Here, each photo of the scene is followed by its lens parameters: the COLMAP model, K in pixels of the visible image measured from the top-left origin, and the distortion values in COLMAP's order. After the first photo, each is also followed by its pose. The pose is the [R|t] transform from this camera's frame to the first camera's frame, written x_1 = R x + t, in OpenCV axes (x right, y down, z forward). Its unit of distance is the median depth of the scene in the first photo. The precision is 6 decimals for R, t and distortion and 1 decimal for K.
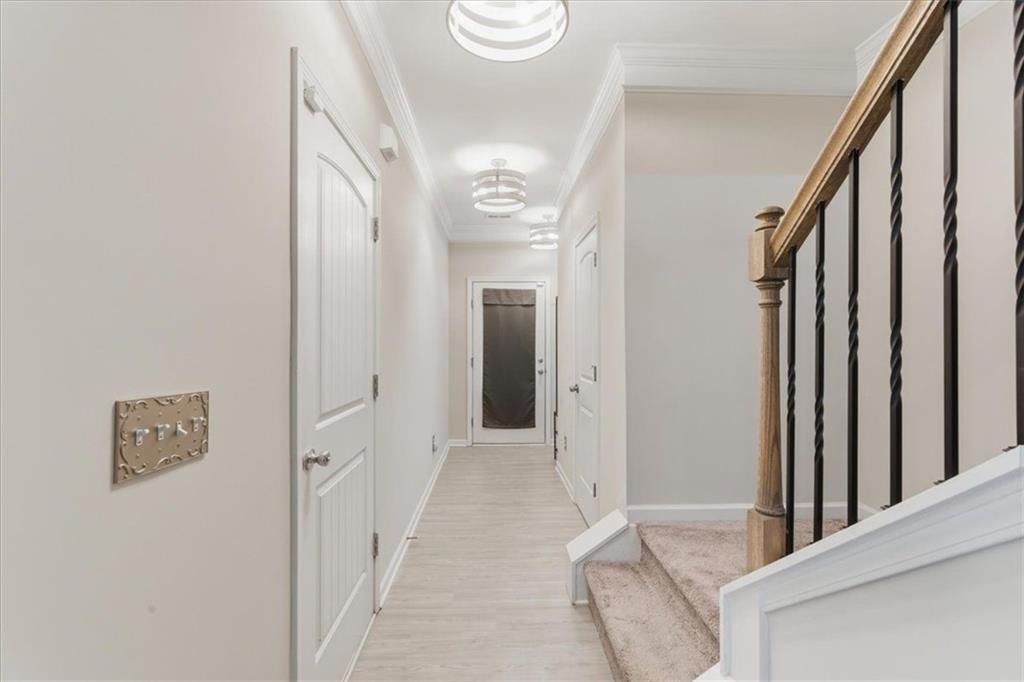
lens RADIAL K [[463.7, 0, 512.0], [0, 463.7, 341.0], [0, 0, 1]] dist [-0.000989, 0.001313]
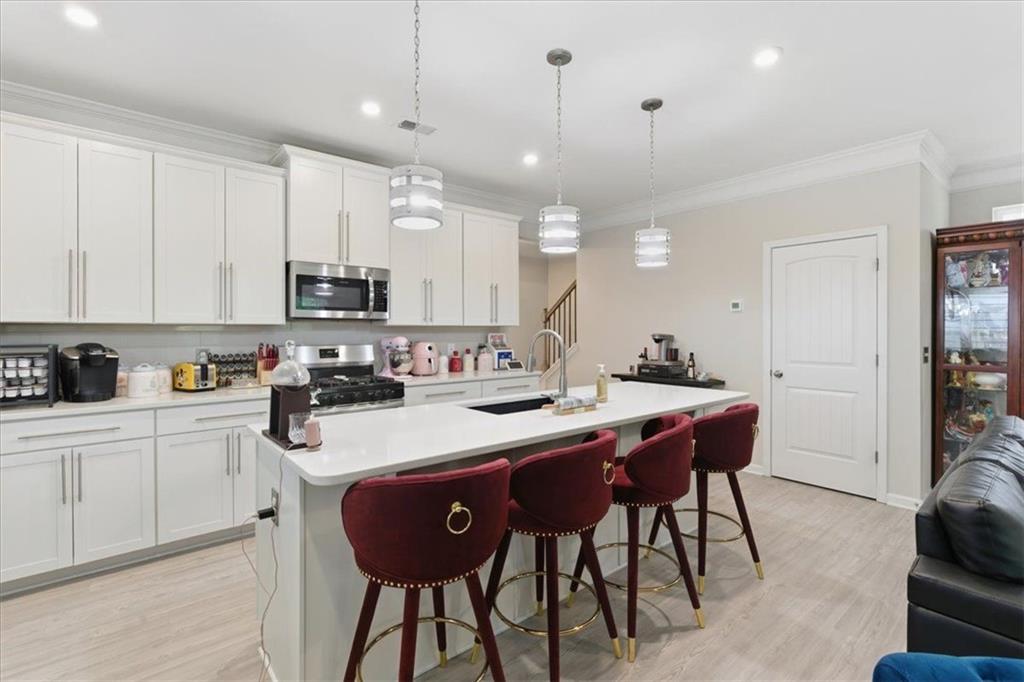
lens RADIAL K [[463.7, 0, 512.0], [0, 463.7, 341.0], [0, 0, 1]] dist [-0.000989, 0.001313]
pose [[0.792979, -0.010269, 0.609162, -1.648353], [-0.003933, 0.999751, 0.021974, -0.016646], [-0.609236, -0.019821, 0.792741, -1.651809]]
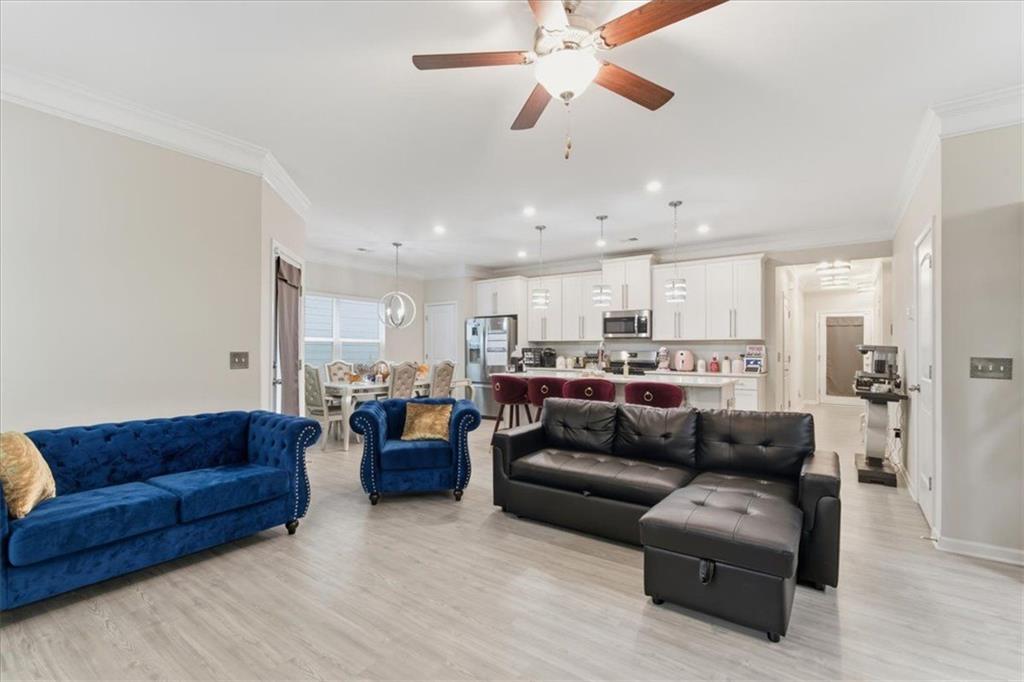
lens RADIAL K [[463.7, 0, 512.0], [0, 463.7, 341.0], [0, 0, 1]] dist [-0.000989, 0.001313]
pose [[0.790580, -0.003436, -0.612349, 0.192133], [-0.002871, 0.999952, -0.009317, -0.000181], [0.612352, 0.009124, 0.790532, -3.013258]]
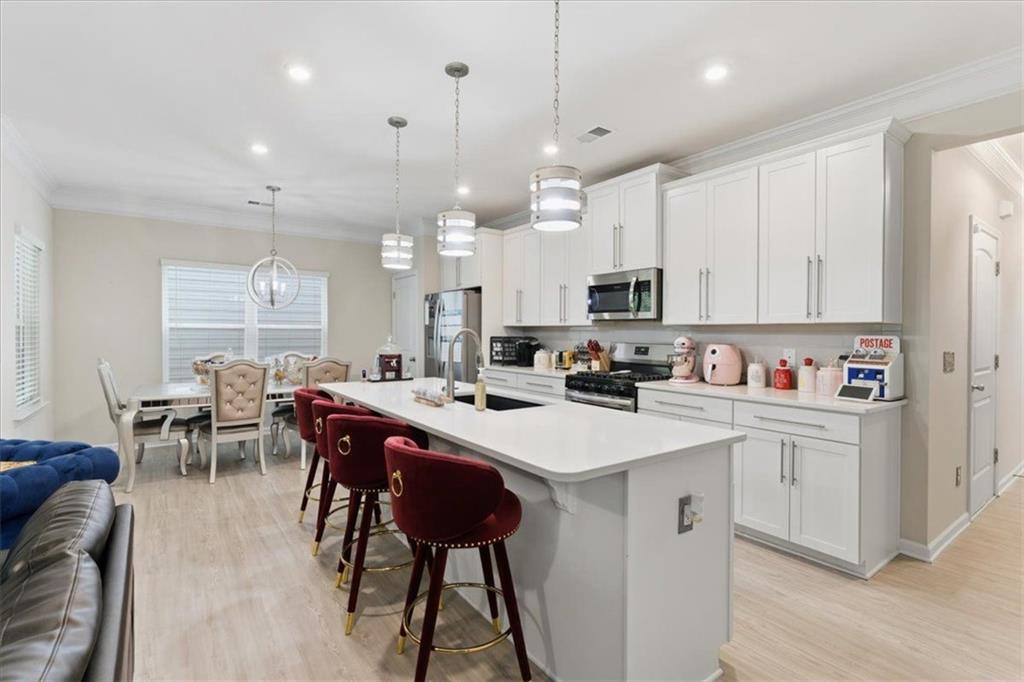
lens RADIAL K [[477.6, 0, 506.8], [0, 477.6, 331.8], [0, 0, 1]] dist [0.002087, 0.000736]
pose [[0.558733, 0.007814, -0.829311, 0.151174], [-0.000260, 0.999957, 0.009247, -0.026037], [0.829348, -0.004951, 0.558711, -1.422135]]
